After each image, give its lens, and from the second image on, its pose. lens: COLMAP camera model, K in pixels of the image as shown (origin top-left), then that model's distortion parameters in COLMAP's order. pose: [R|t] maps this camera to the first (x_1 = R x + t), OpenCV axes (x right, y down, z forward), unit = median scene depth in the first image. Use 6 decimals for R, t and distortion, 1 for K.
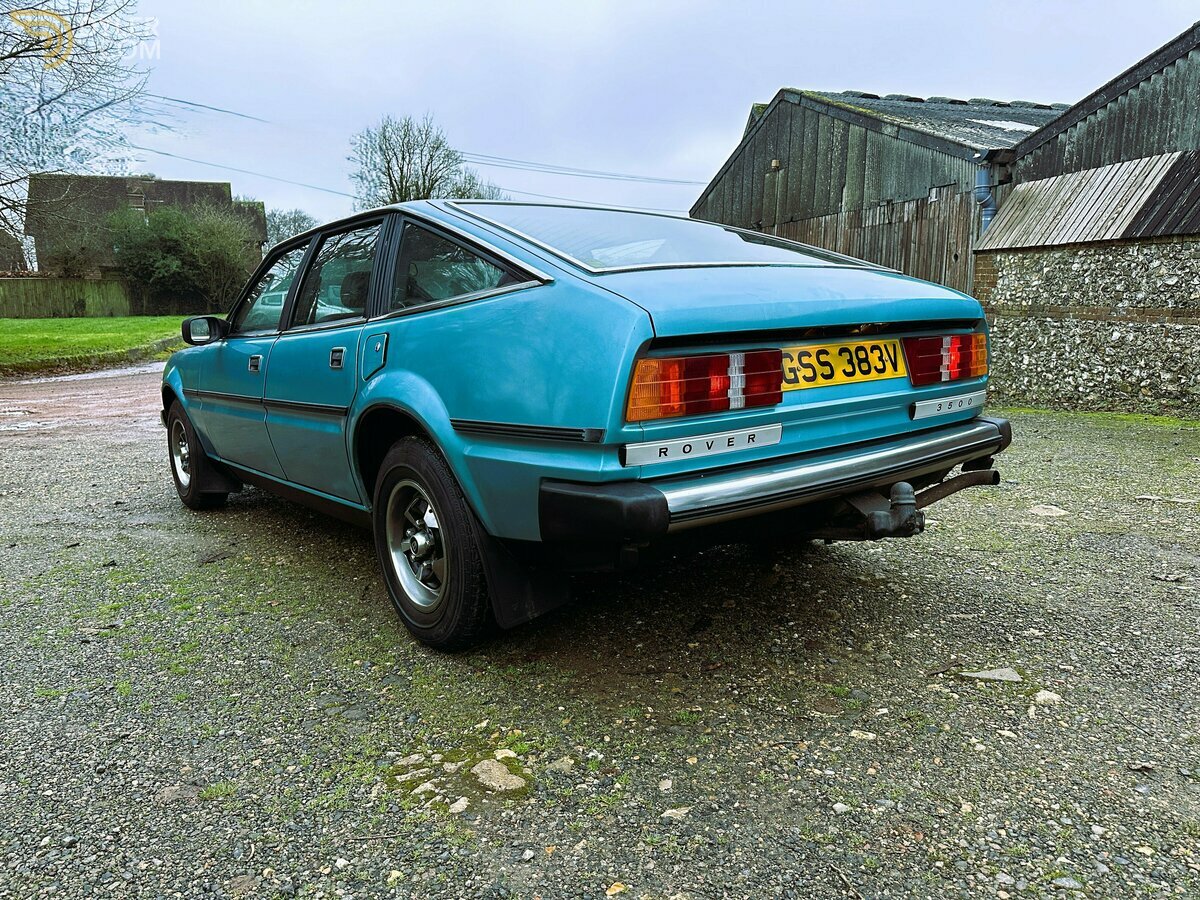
lens RADIAL K [[855.2, 0, 596.7], [0, 855.2, 434.6], [0, 0, 1]] dist [0.051870, -0.052645]
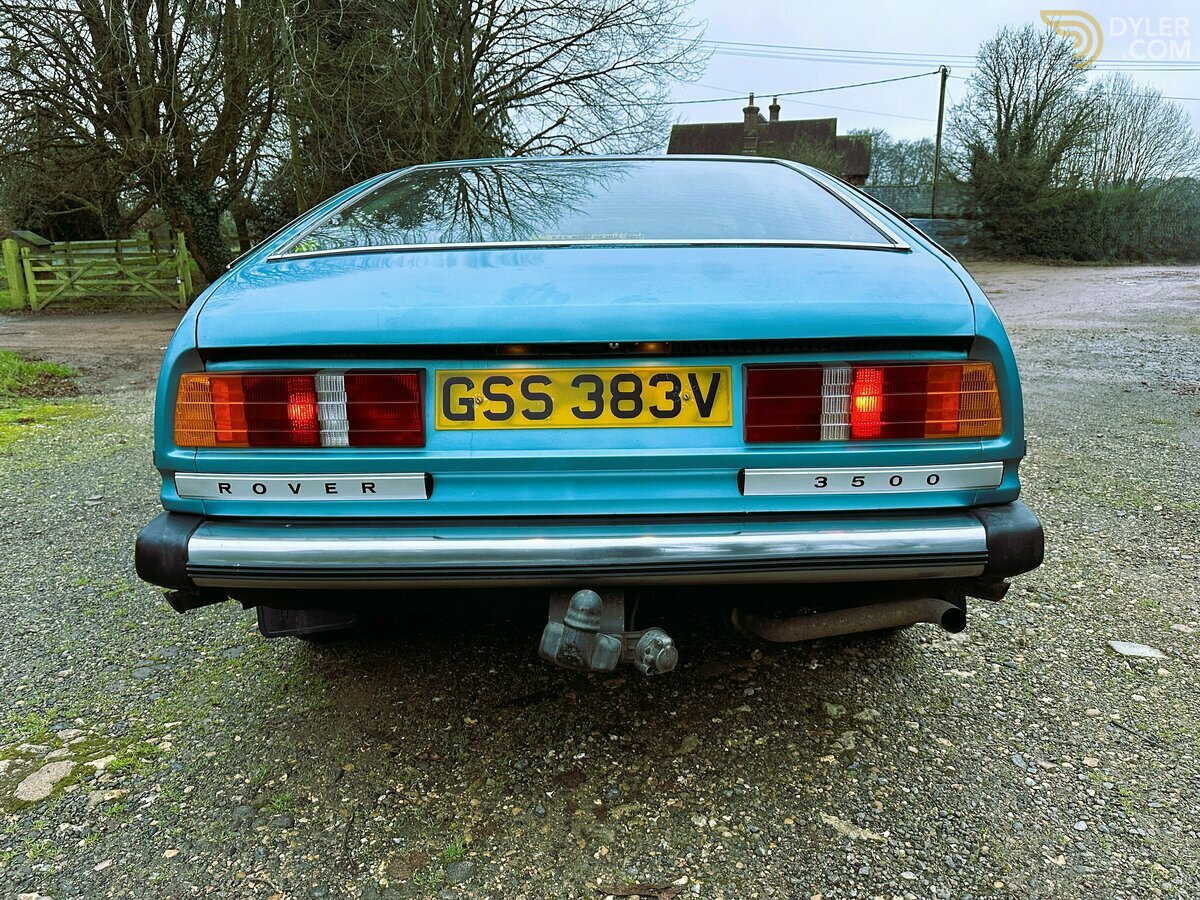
lens RADIAL K [[855.2, 0, 596.7], [0, 855.2, 434.6], [0, 0, 1]] dist [0.051870, -0.052645]
pose [[0.782400, 0.142721, -0.606203, 0.699585], [-0.097421, 0.989451, 0.107215, -0.126171], [0.615110, -0.024828, 0.788050, 0.472855]]
